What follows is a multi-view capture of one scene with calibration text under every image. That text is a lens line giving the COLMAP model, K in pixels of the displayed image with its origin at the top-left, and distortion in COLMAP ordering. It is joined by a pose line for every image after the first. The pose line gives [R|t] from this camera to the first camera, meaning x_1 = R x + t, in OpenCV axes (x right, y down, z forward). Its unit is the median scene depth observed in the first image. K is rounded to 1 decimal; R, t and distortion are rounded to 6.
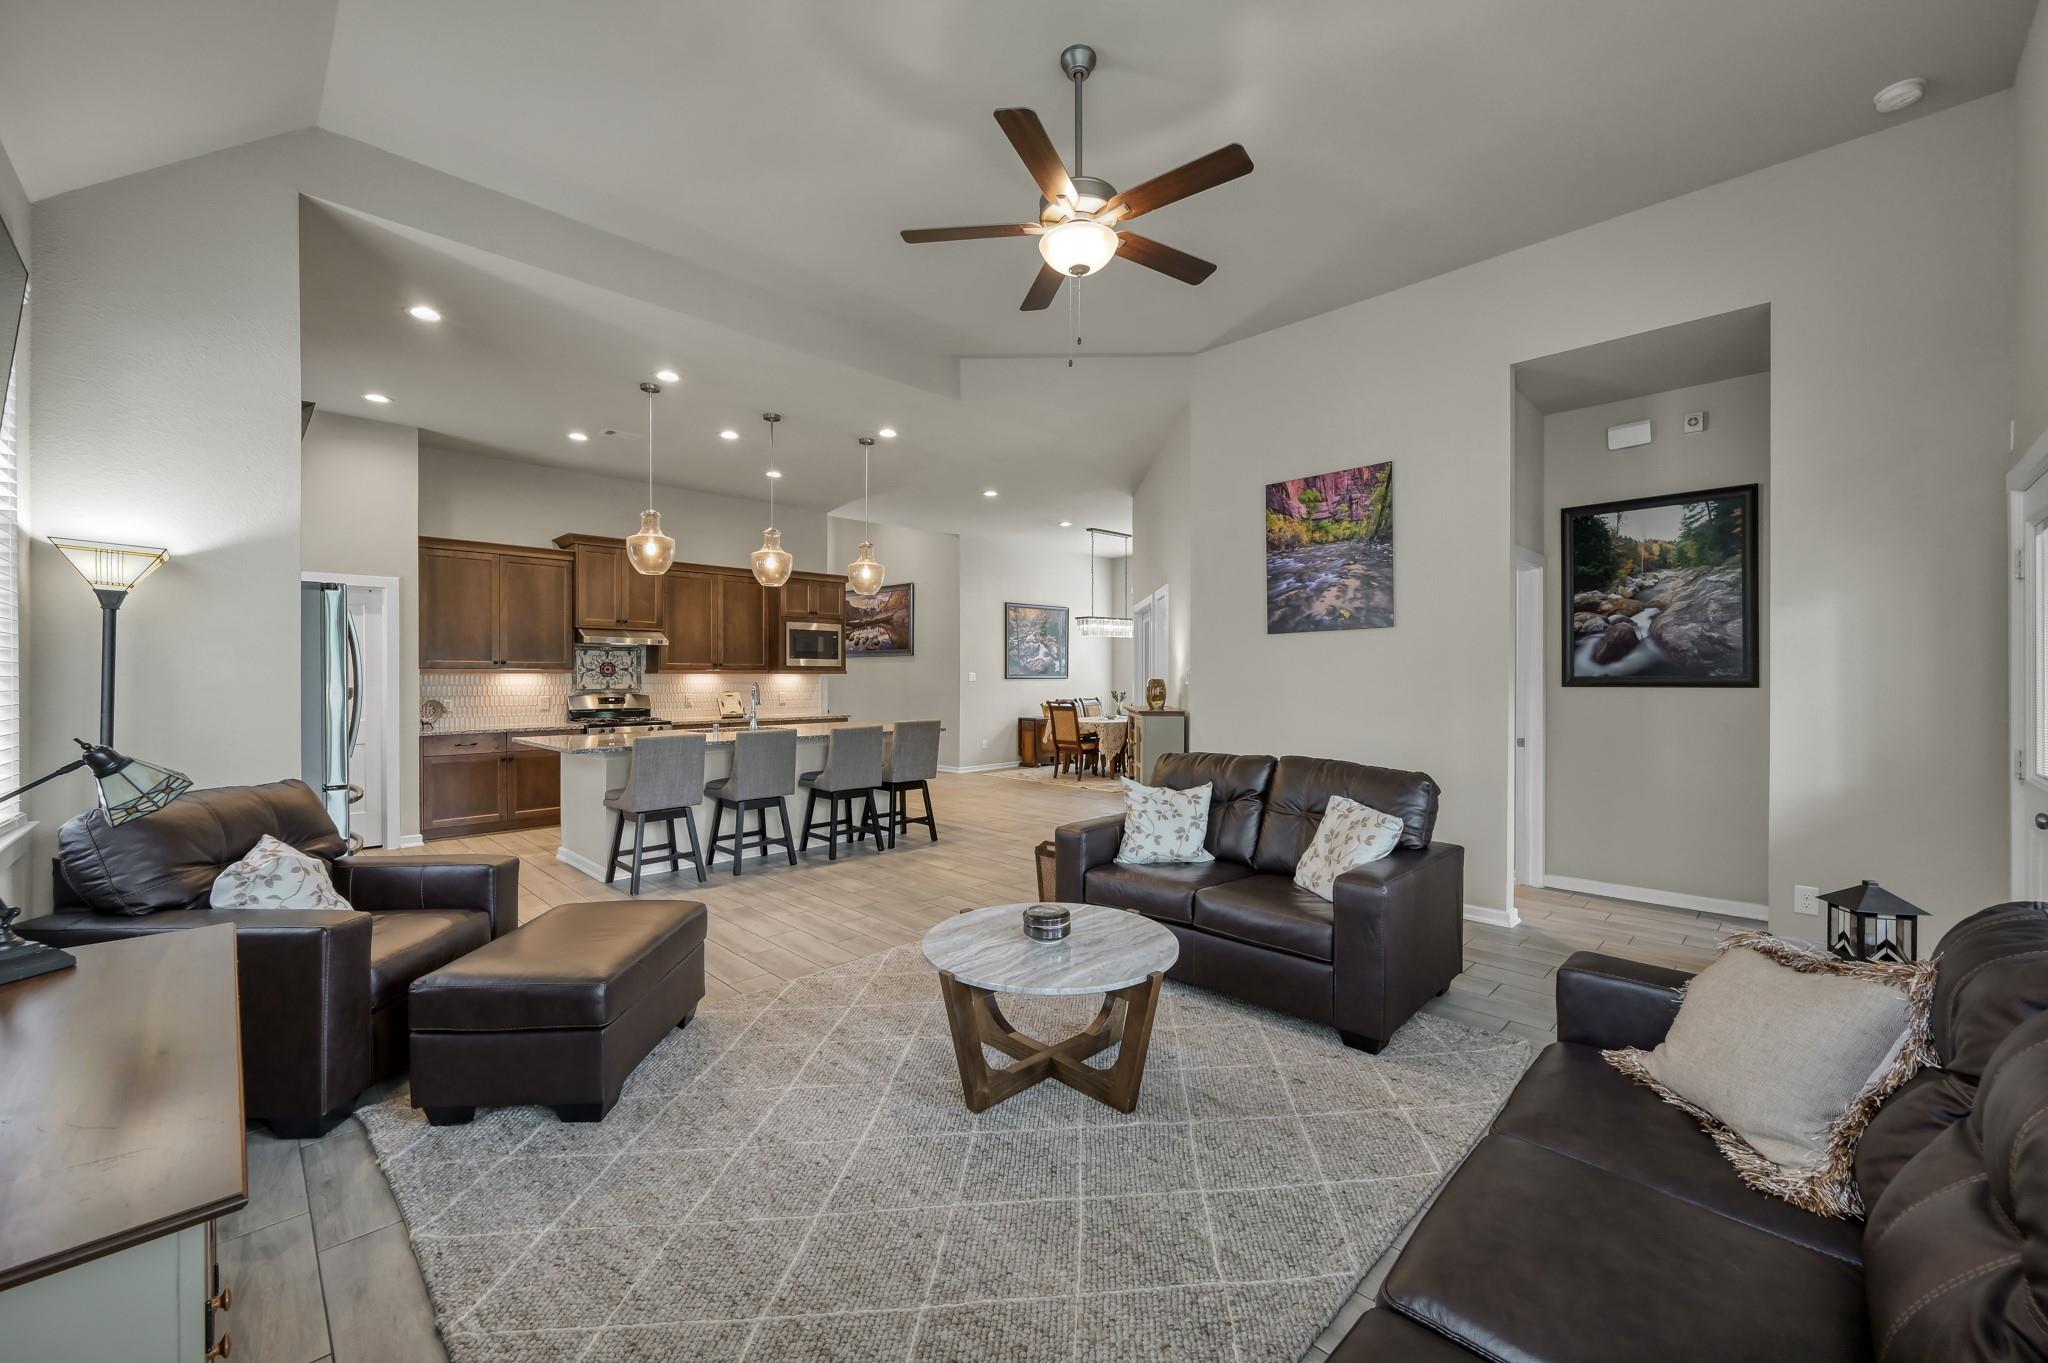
lens RADIAL K [[805.6, 0, 1030.8], [0, 805.6, 681.1], [0, 0, 1]] dist [0.000904, -0.000331]
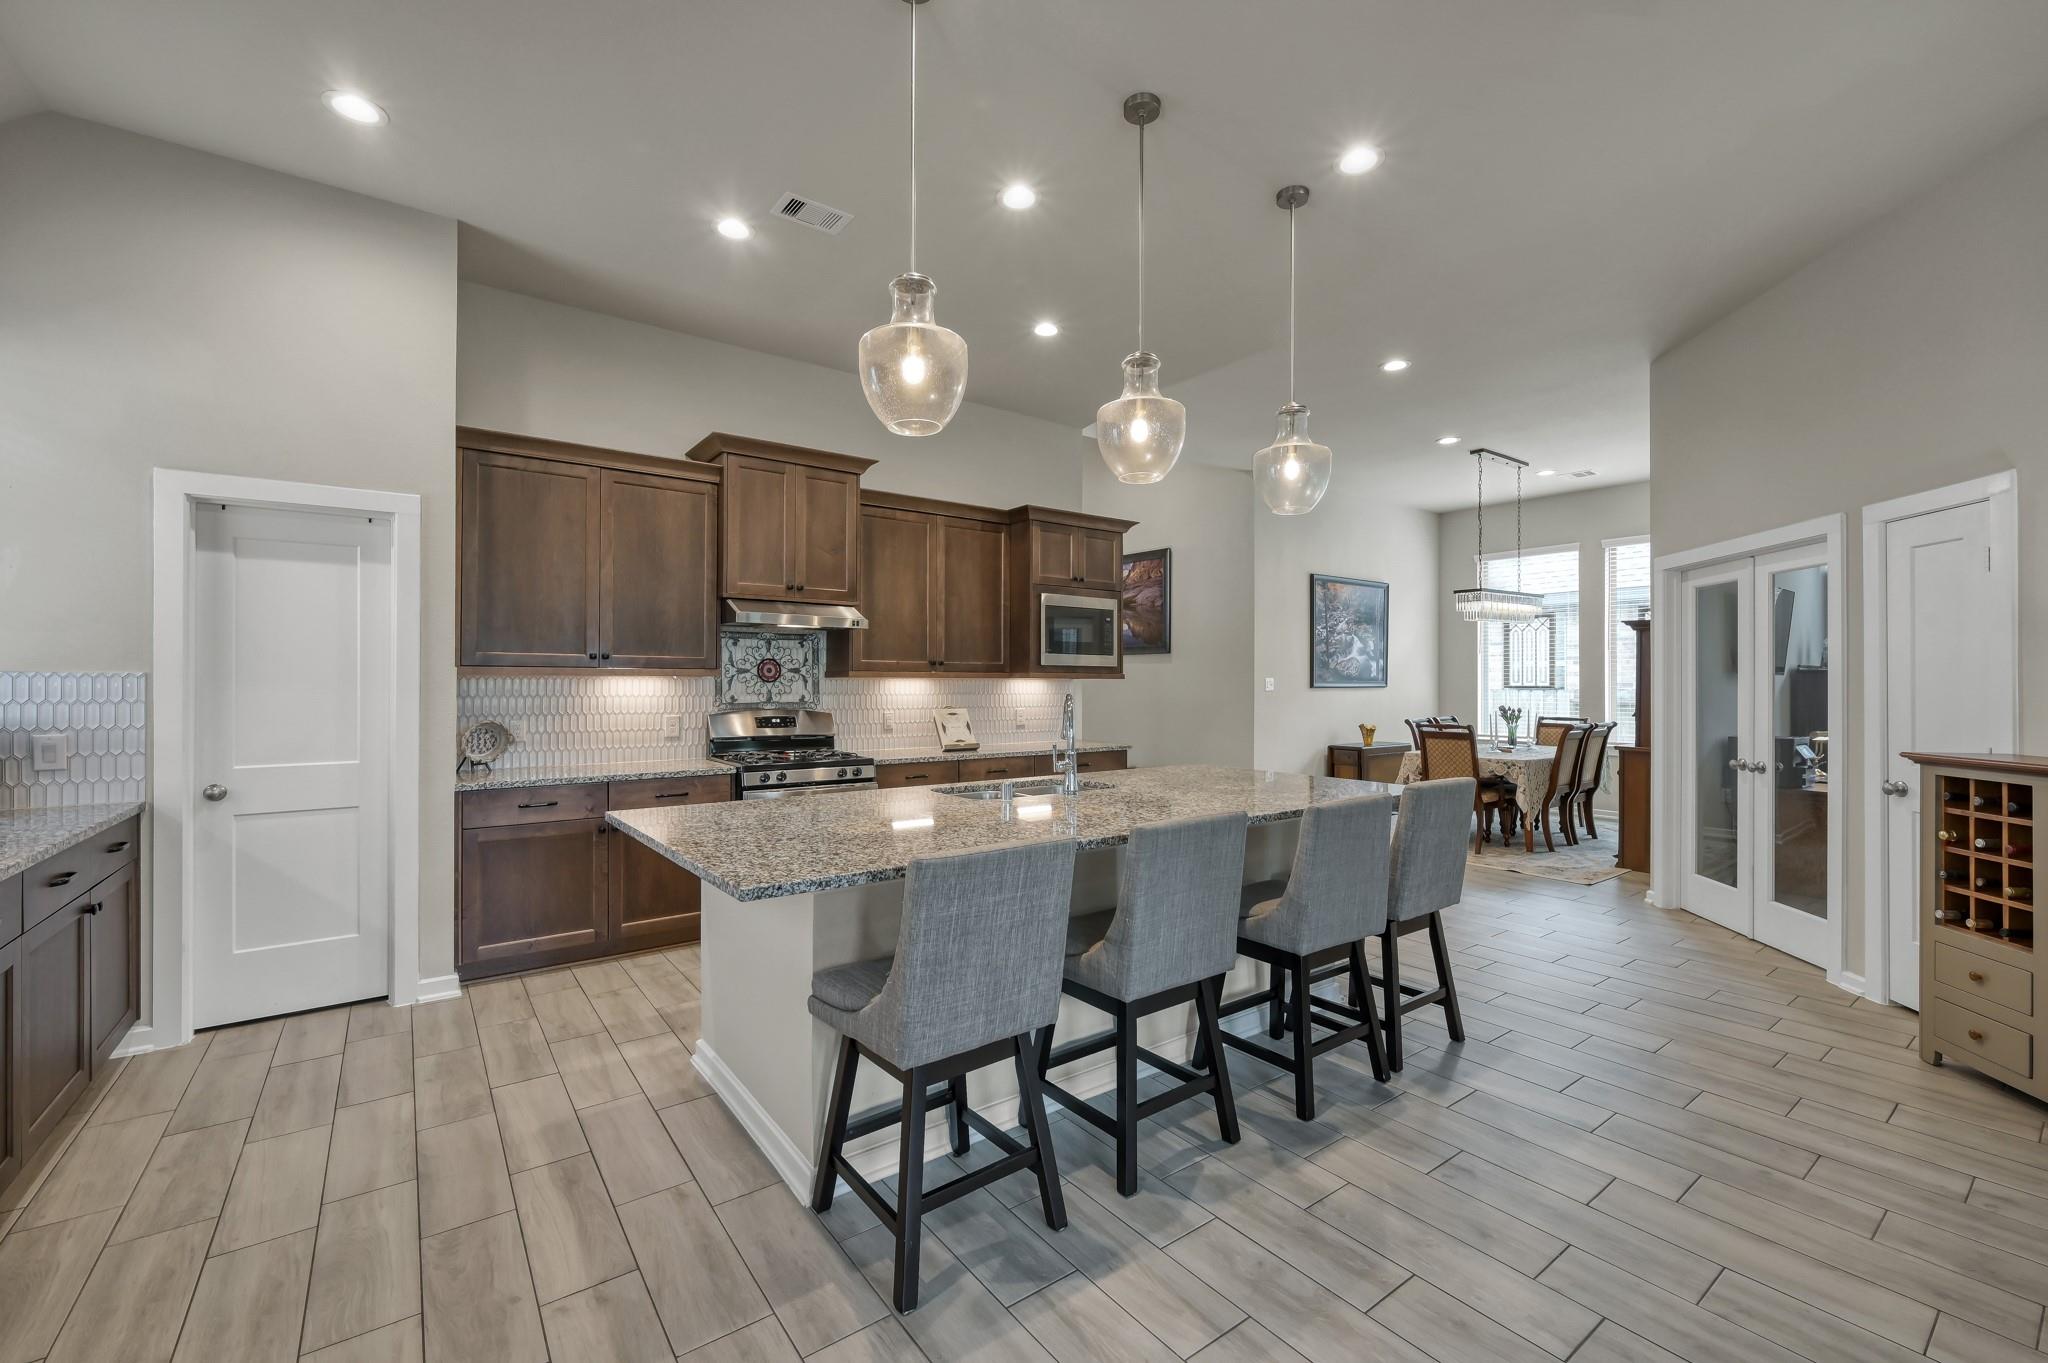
lens RADIAL K [[845.3, 0, 1026.8], [0, 845.3, 682.8], [0, 0, 1]] dist [-0.001089, -0.000739]
pose [[0.988992, 0.001714, -0.147961, -0.240360], [-0.002902, 0.999965, -0.007810, -0.000930], [0.147942, 0.008153, 0.988962, 0.401790]]
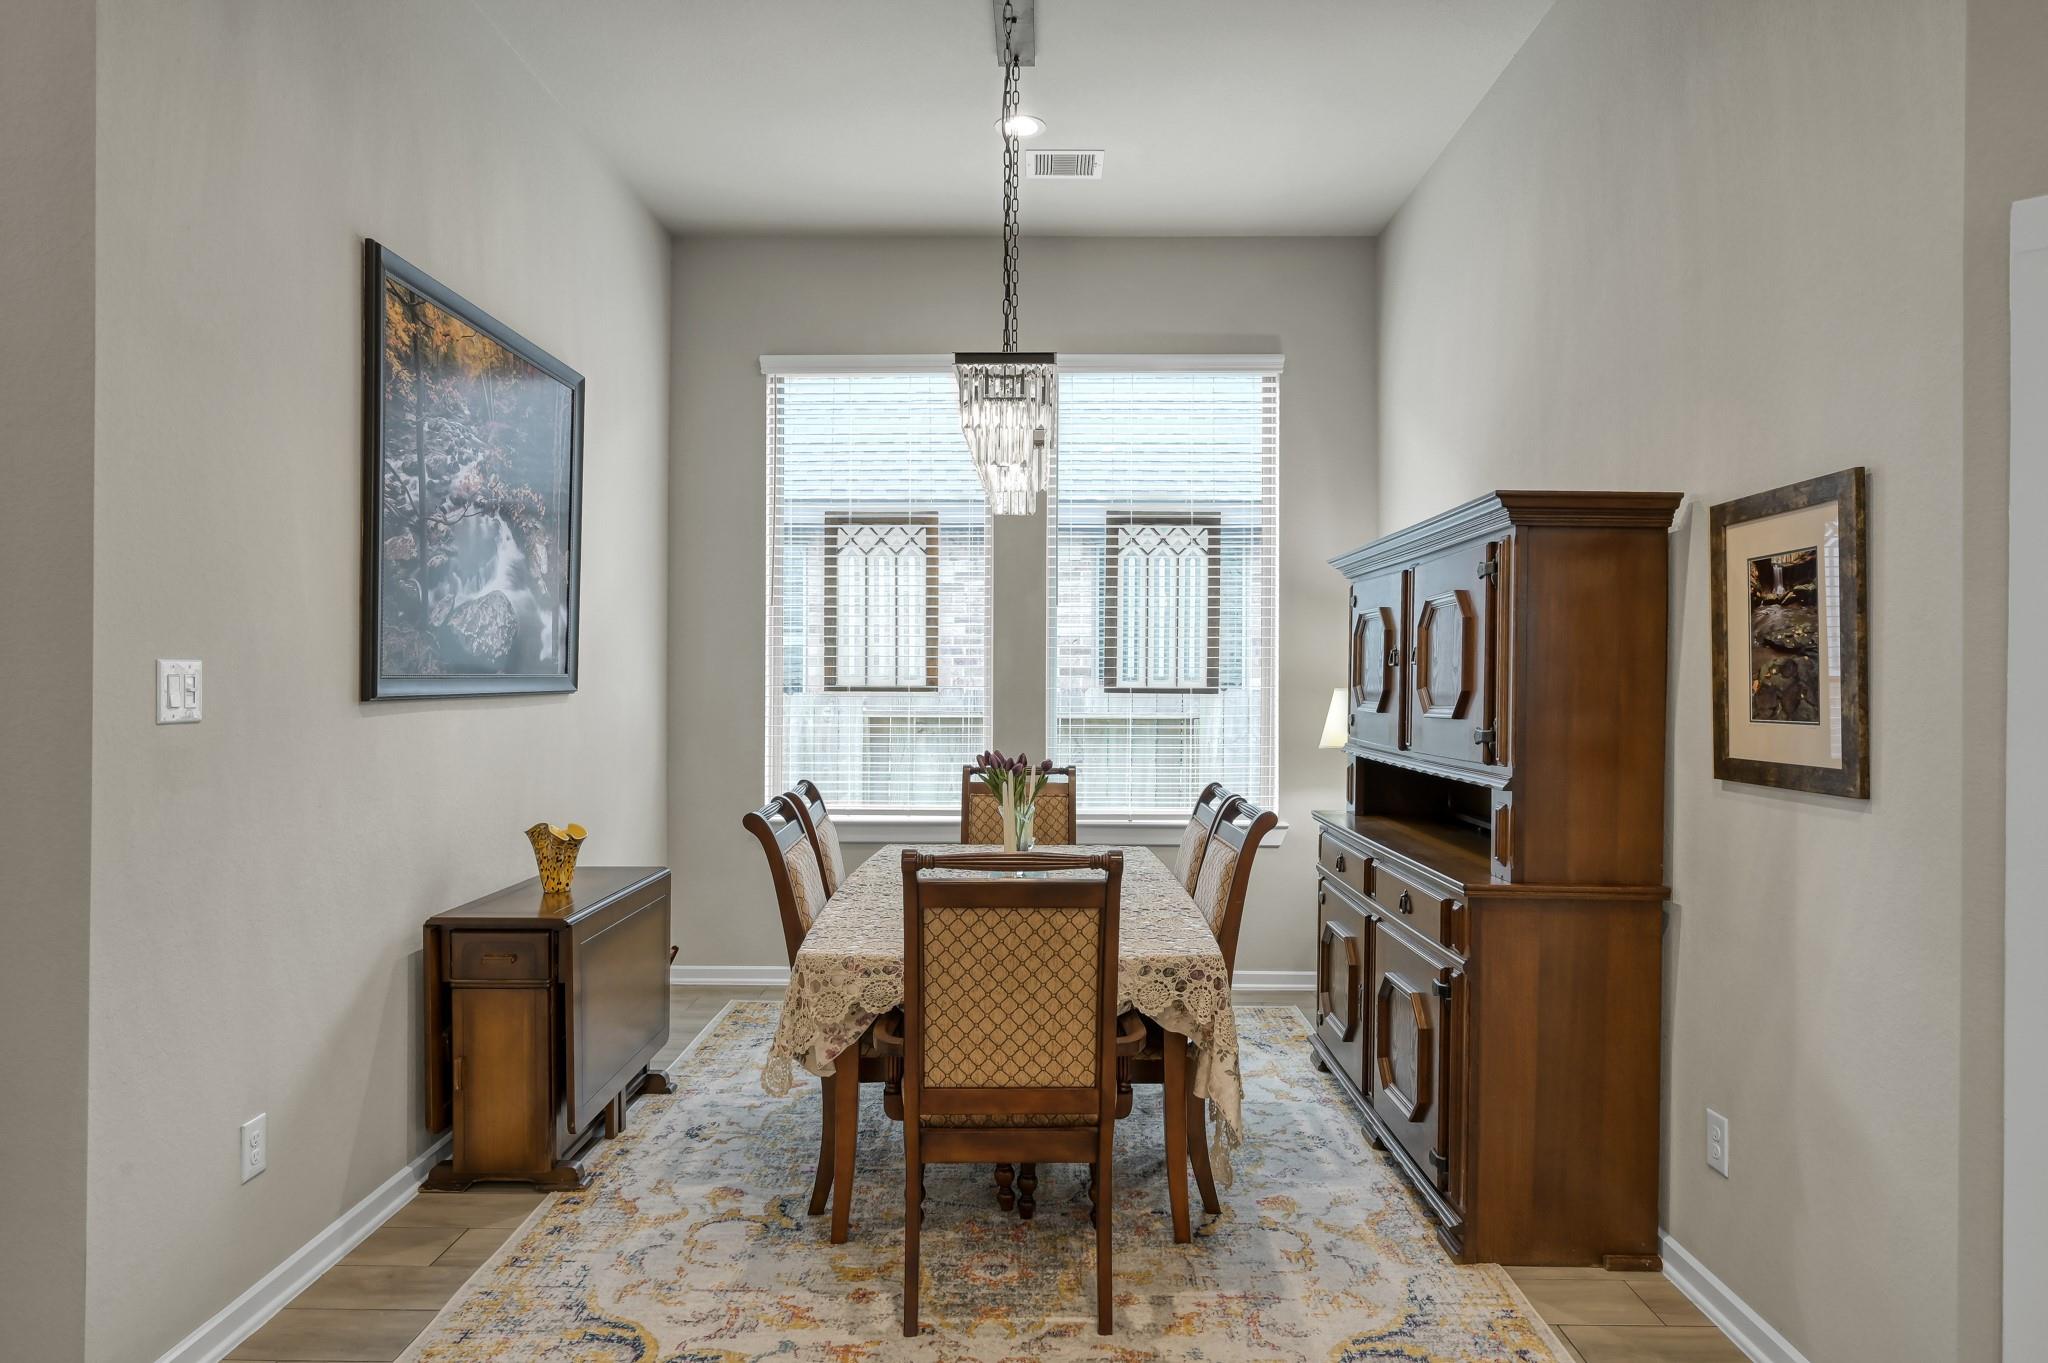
lens RADIAL K [[1275.1, 0, 1036.7], [0, 1275.1, 671.5], [0, 0, 1]] dist [-0.003358, 0.002142]
pose [[0.723870, 0.005833, 0.689912, -0.167888], [0.000635, 0.999958, -0.009120, -0.009309], [-0.689937, 0.007040, 0.723836, 1.062402]]
